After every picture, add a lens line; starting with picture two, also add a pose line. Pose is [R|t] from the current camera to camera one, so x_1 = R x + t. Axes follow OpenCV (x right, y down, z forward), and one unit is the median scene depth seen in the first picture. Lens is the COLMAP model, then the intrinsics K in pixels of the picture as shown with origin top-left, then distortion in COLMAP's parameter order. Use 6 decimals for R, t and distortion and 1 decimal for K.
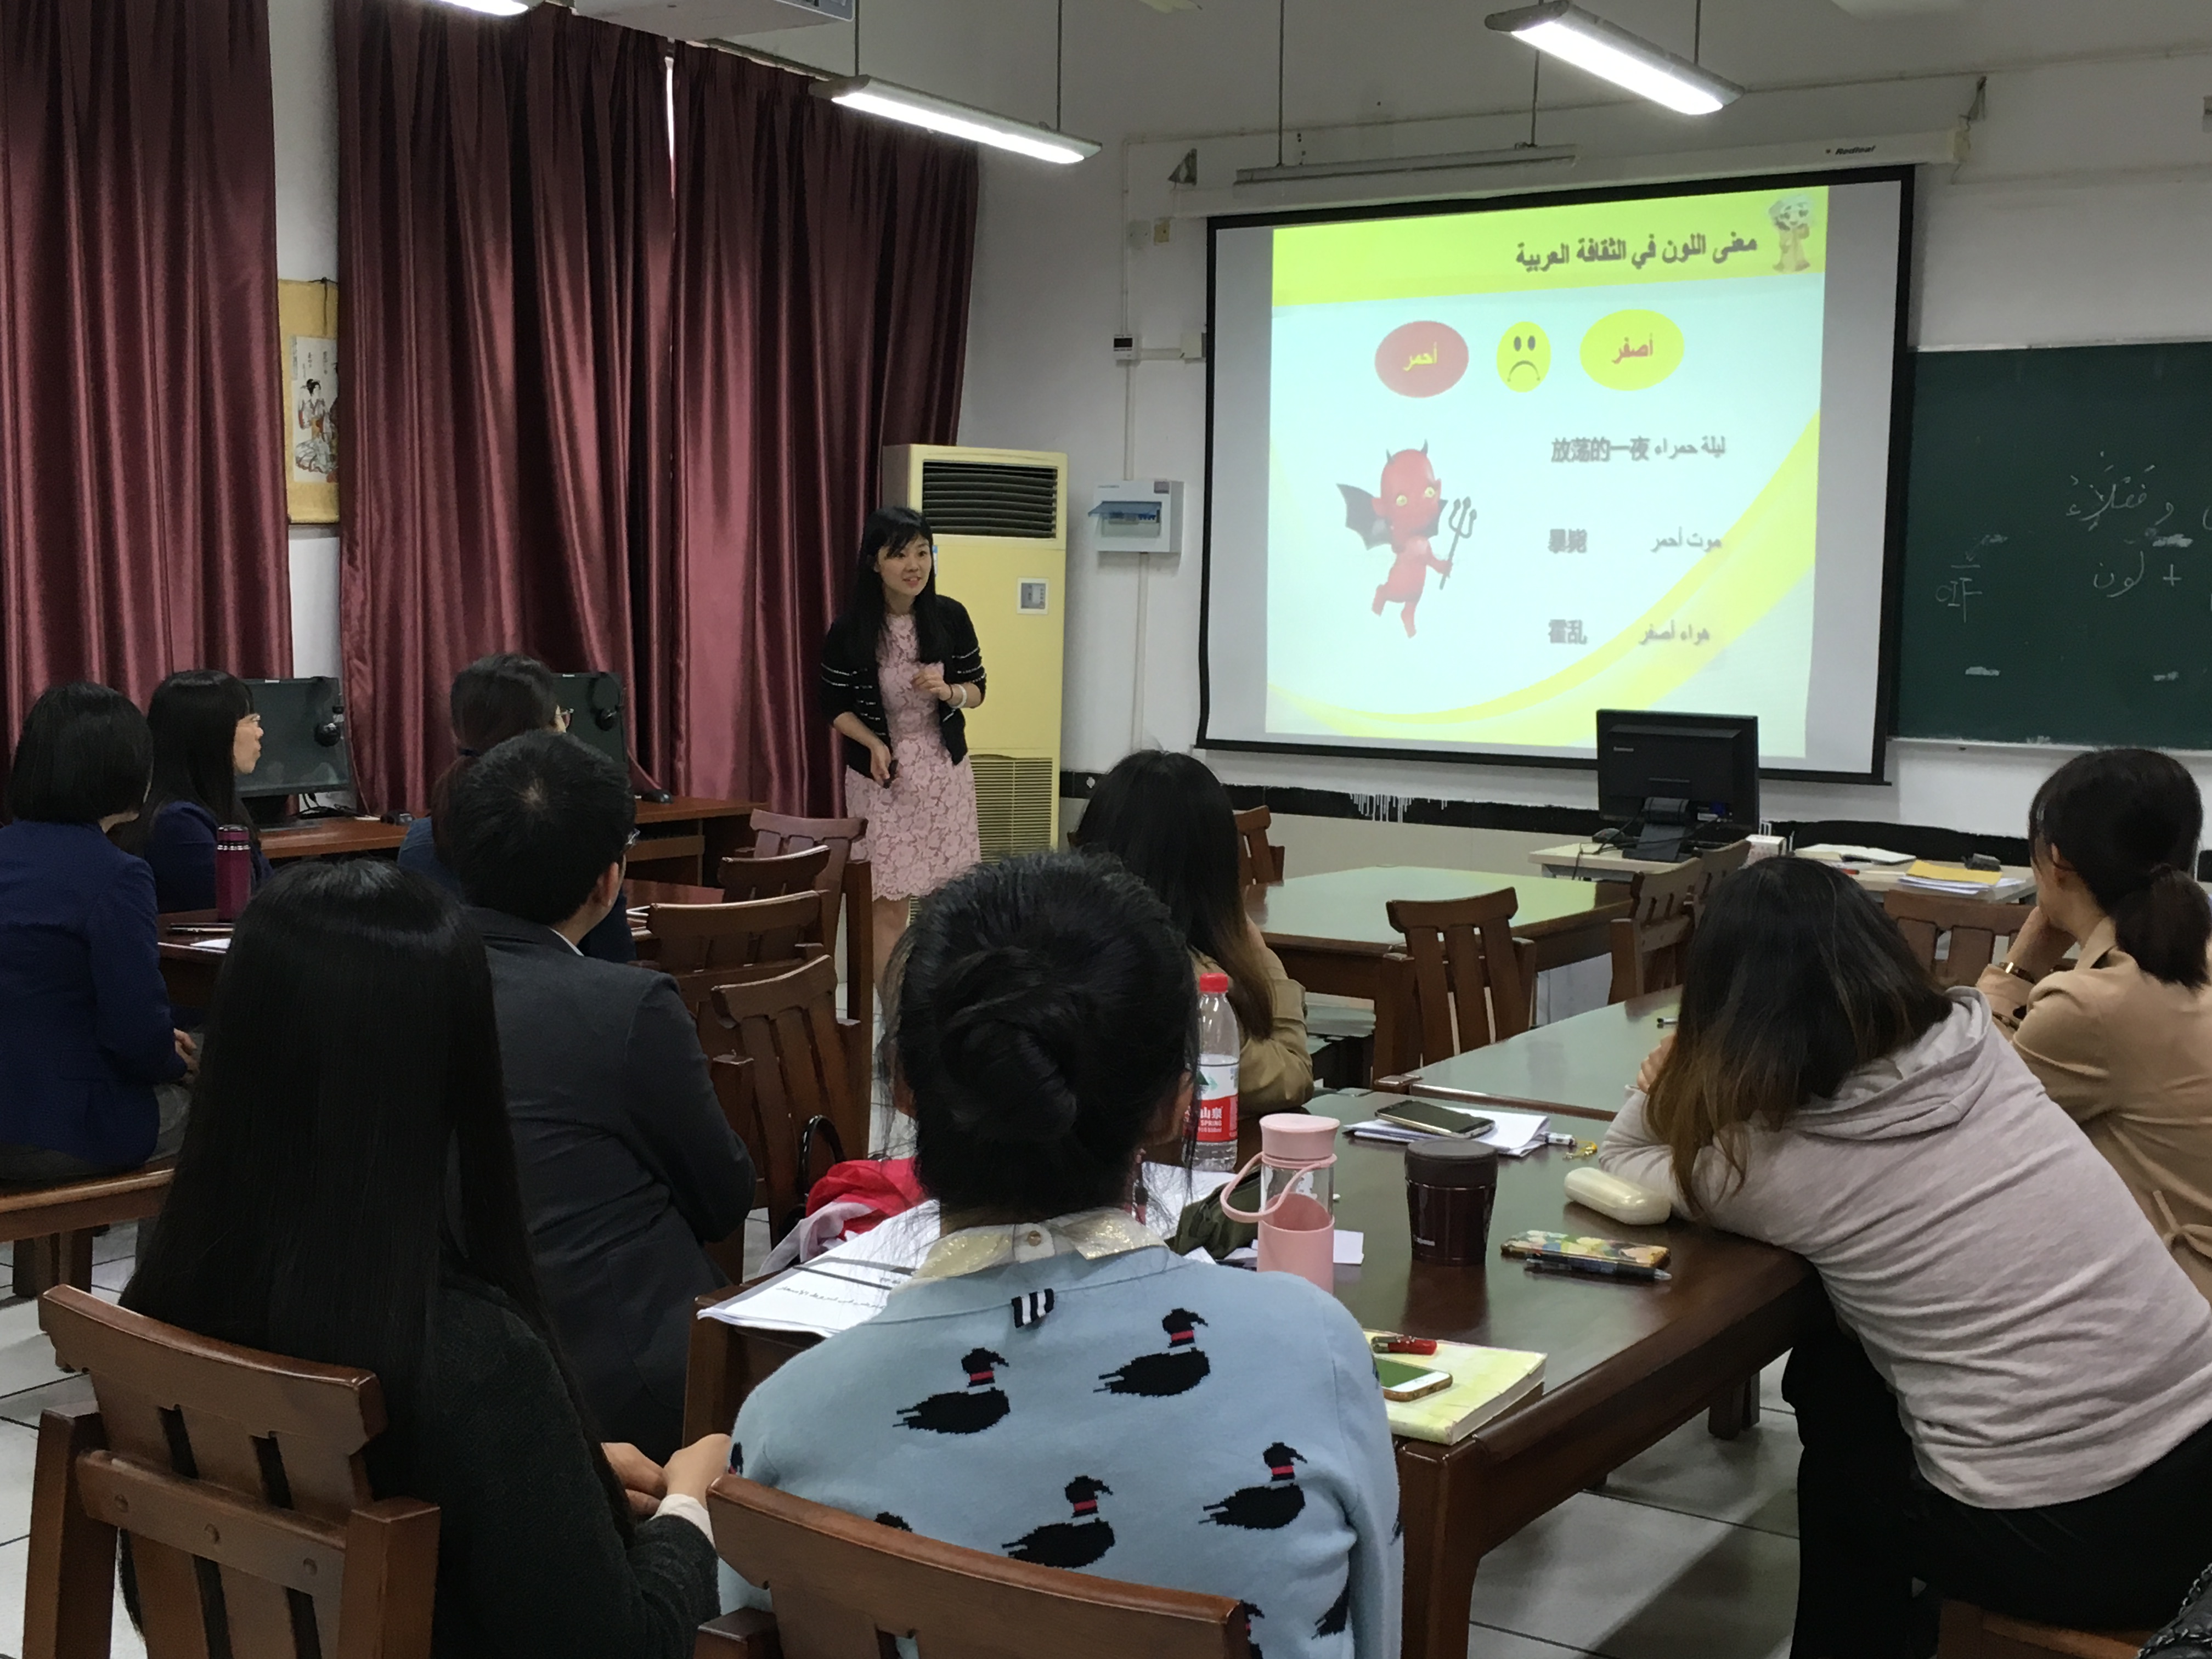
lens RADIAL K [[2643.5, 0, 1110.2], [0, 2643.5, 833.6], [0, 0, 1]] dist [-0.035024, 0.000000]
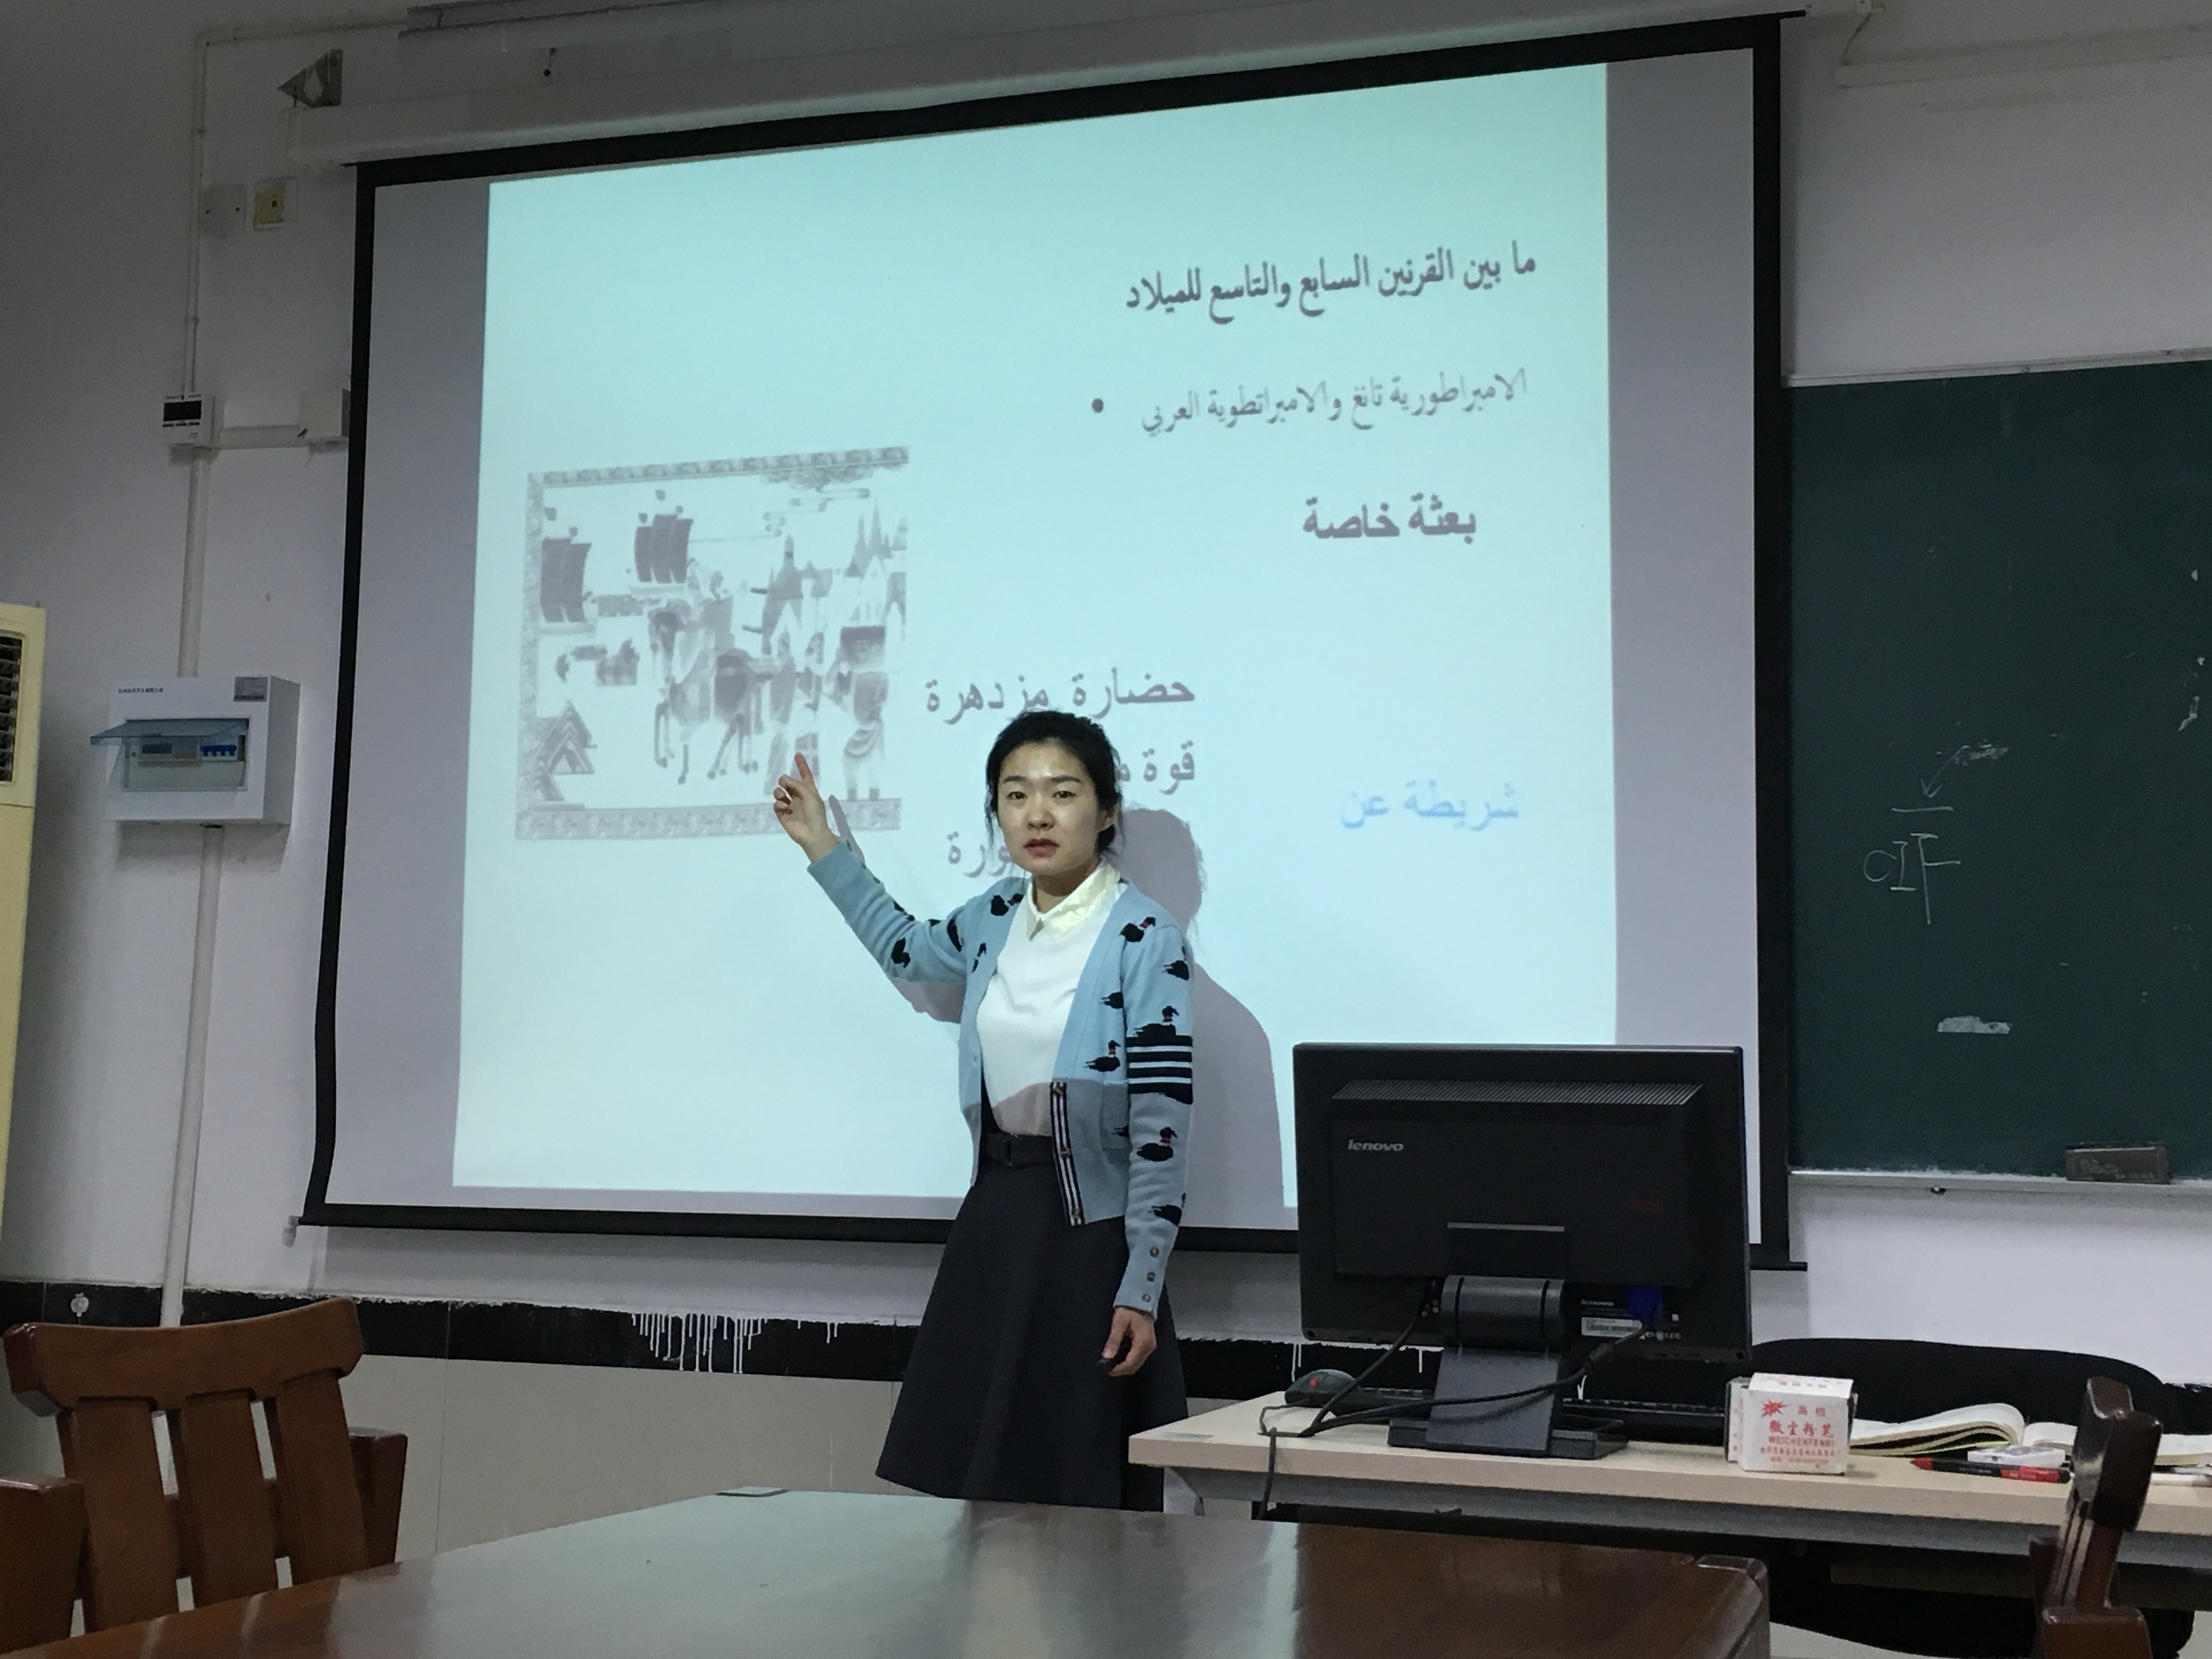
lens RADIAL K [[2945.5, 0, 1106.9], [0, 2945.5, 840.3], [0, 0, 1]] dist [0.044358, 0.000000]
pose [[0.971201, 0.026064, 0.236831, 0.045481], [0.019107, 0.982277, -0.186457, 0.001677], [-0.237493, 0.185612, 0.953491, 0.453765]]
